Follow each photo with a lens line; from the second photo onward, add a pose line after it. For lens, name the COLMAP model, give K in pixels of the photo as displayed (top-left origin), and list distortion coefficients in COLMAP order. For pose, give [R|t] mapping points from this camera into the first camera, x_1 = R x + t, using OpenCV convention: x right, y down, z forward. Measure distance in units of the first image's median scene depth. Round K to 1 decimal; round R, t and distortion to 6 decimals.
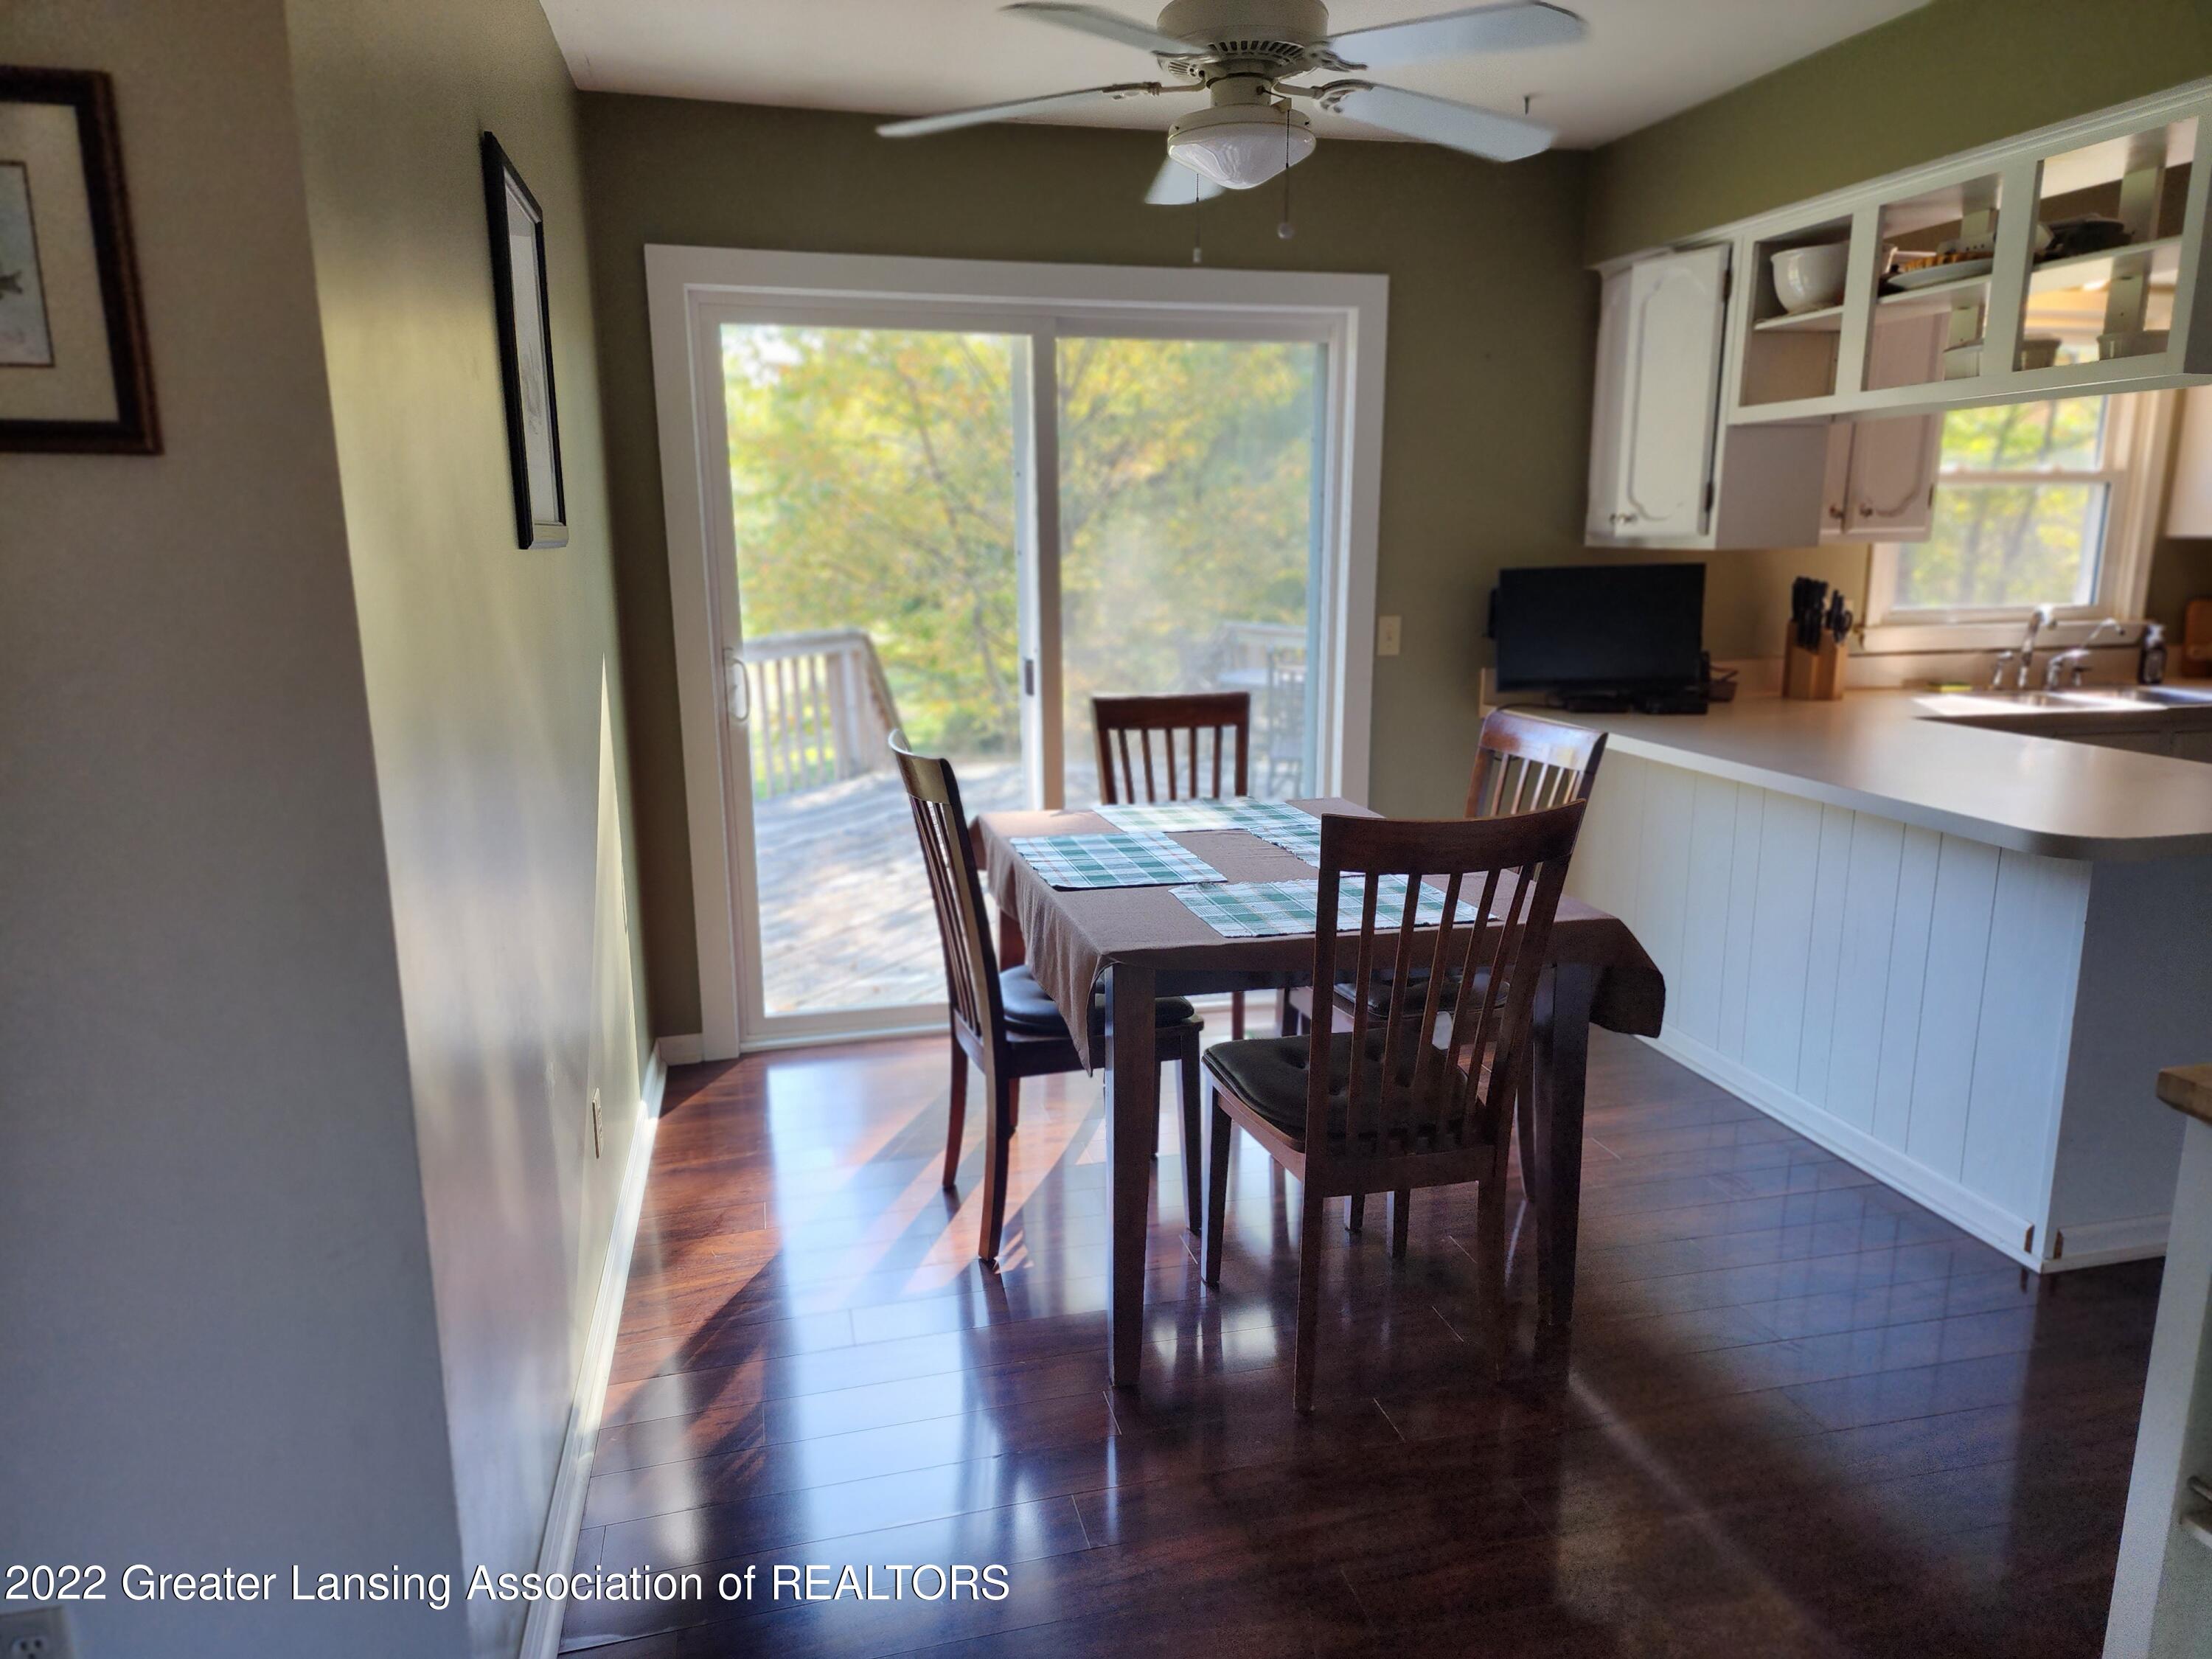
lens RADIAL K [[1429.3, 0, 1106.0], [0, 1429.3, 829.5], [0, 0, 1]] dist [0.000541, 0.024533]
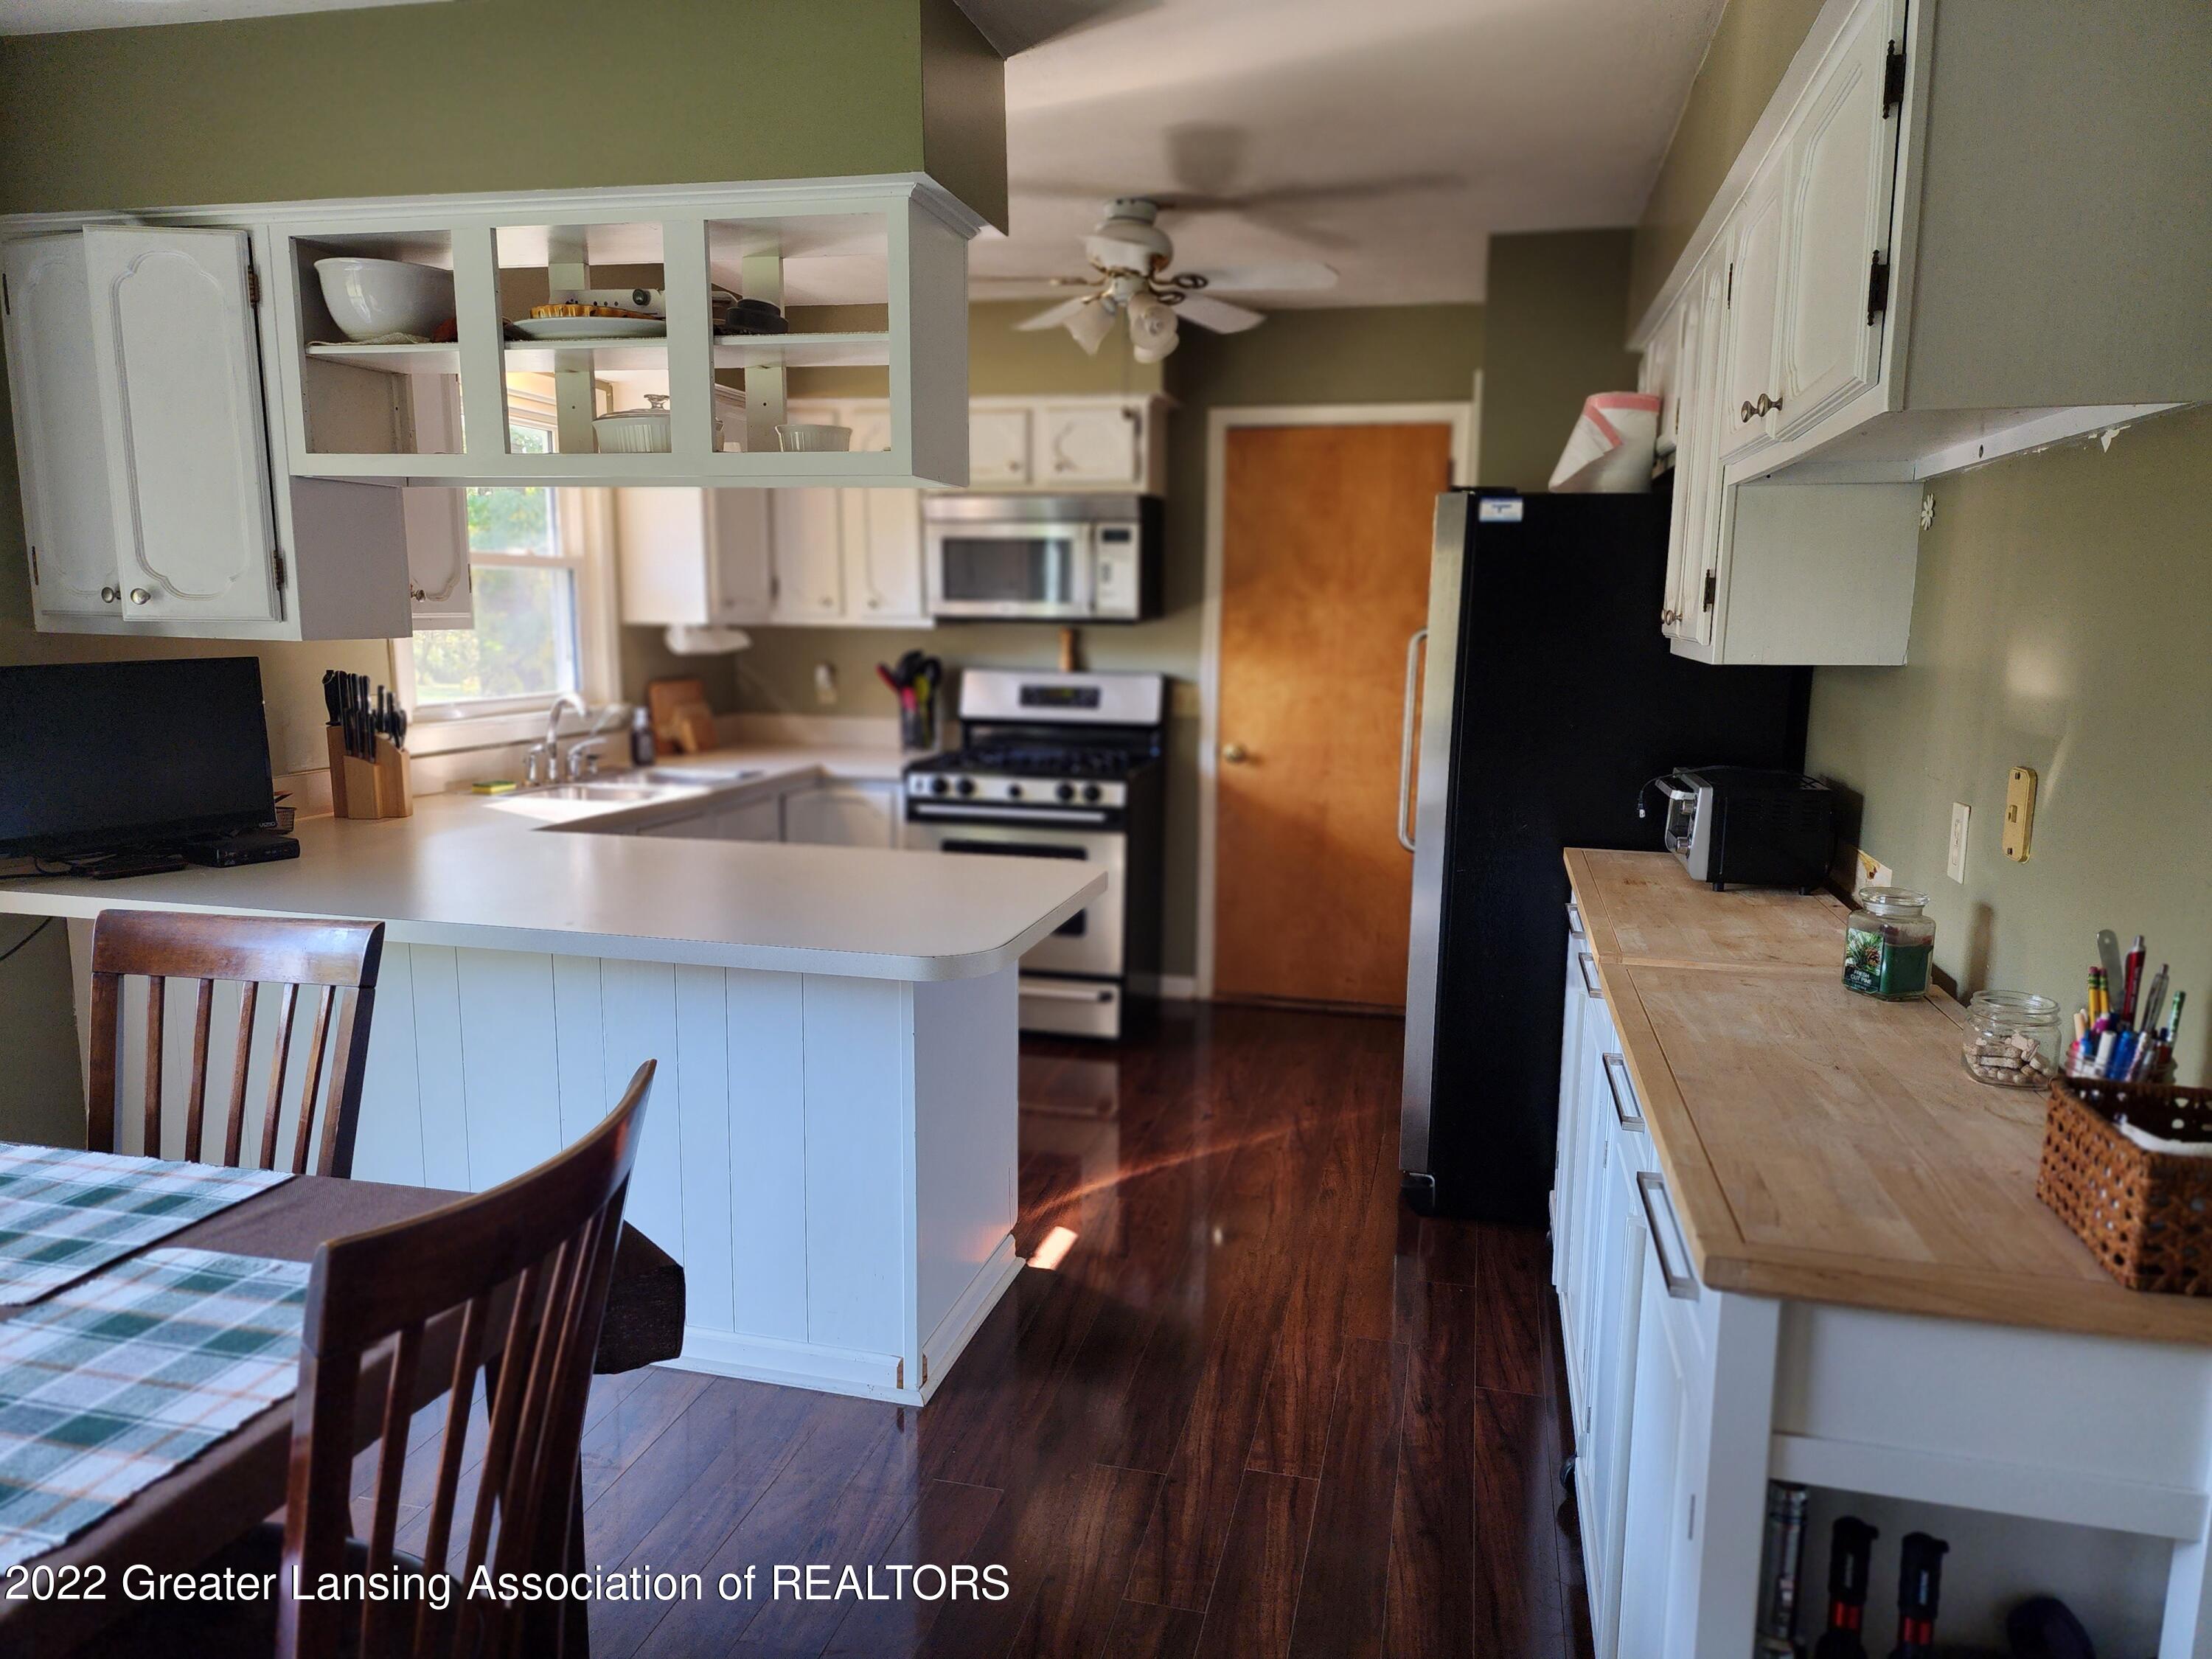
lens RADIAL K [[1472.3, 0, 1106.0], [0, 1472.3, 829.5], [0, 0, 1]] dist [0.029743, -0.000175]
pose [[0.464506, -0.119190, 0.877512, -0.065521], [0.168270, 0.984728, 0.044680, -0.056915], [-0.869436, 0.126905, 0.477468, 0.253899]]
